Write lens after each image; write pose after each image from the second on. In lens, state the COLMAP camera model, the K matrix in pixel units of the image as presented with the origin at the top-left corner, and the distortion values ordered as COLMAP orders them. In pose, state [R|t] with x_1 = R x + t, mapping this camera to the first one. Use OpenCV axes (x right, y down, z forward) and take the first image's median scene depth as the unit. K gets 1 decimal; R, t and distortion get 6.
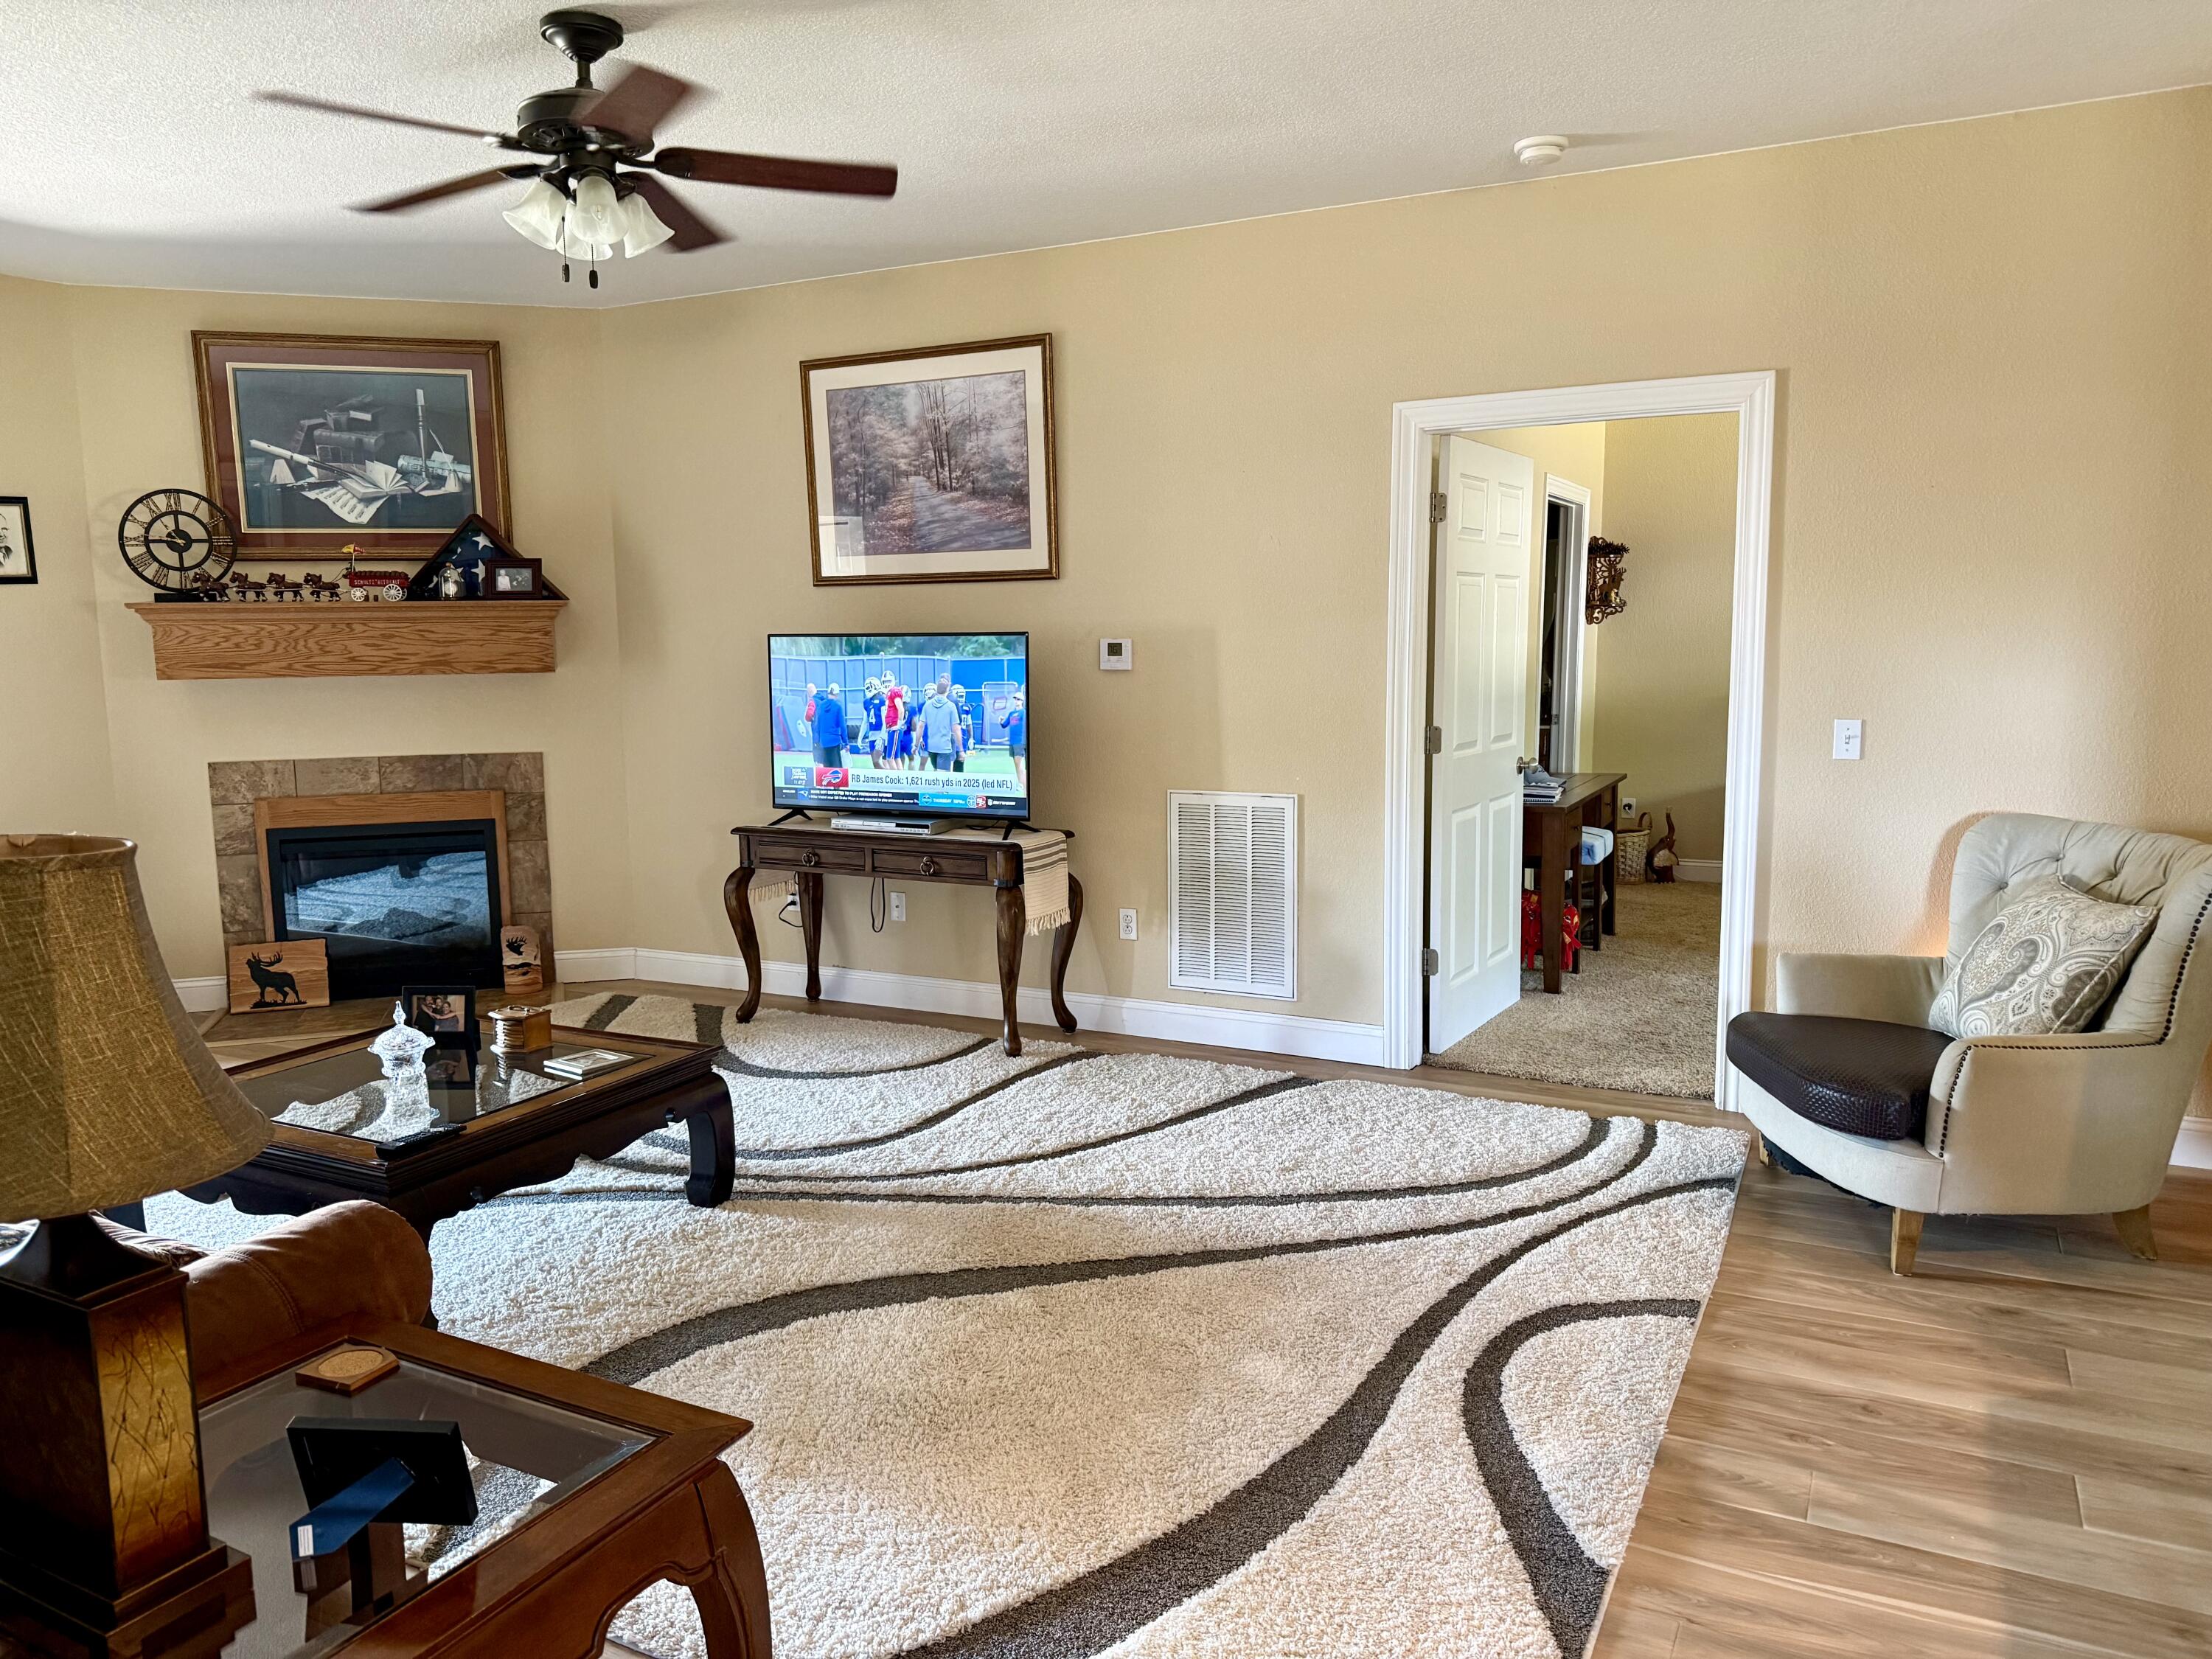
lens RADIAL K [[1563.7, 0, 1106.0], [0, 1563.7, 829.5], [0, 0, 1]] dist [0.000835, -0.000531]
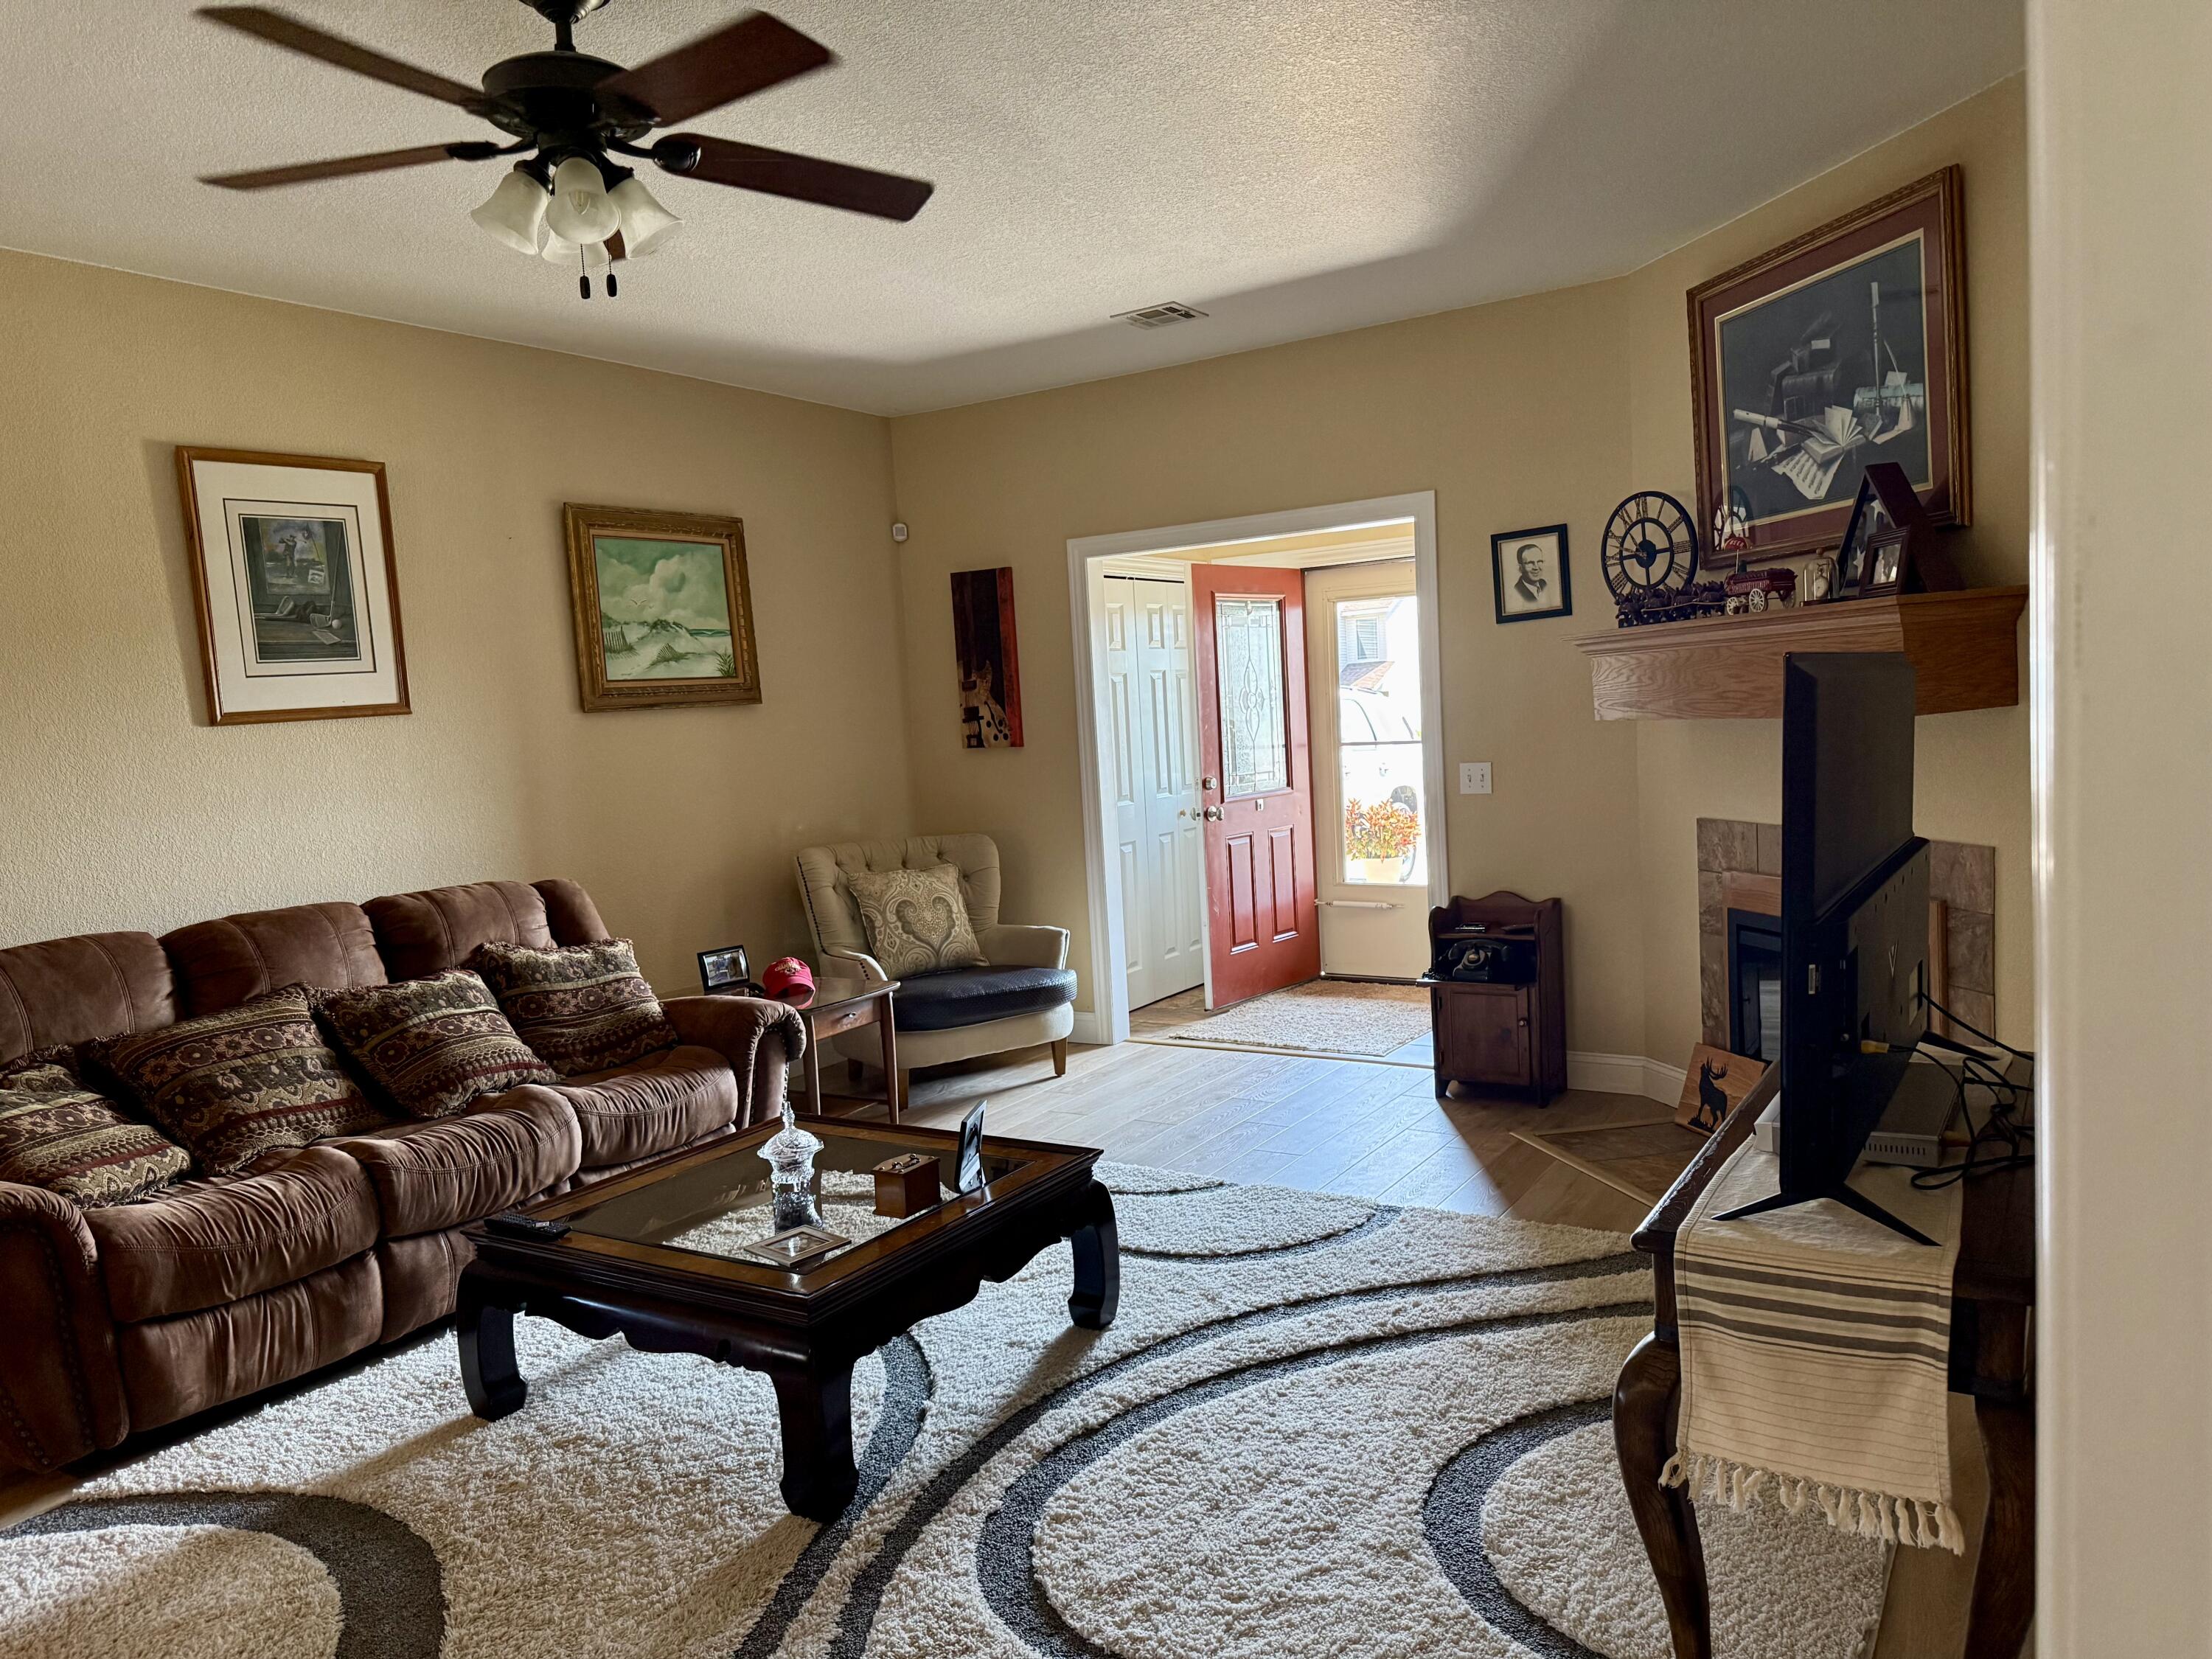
lens RADIAL K [[1558.5, 0, 1106.0], [0, 1558.5, 842.7], [0, 0, 1]] dist [0.073363, -0.125795]
pose [[-0.084512, 0.102865, -0.991099, 0.271331], [-0.070068, 0.991581, 0.108890, -0.097626], [0.993956, 0.078647, -0.076593, 0.752215]]
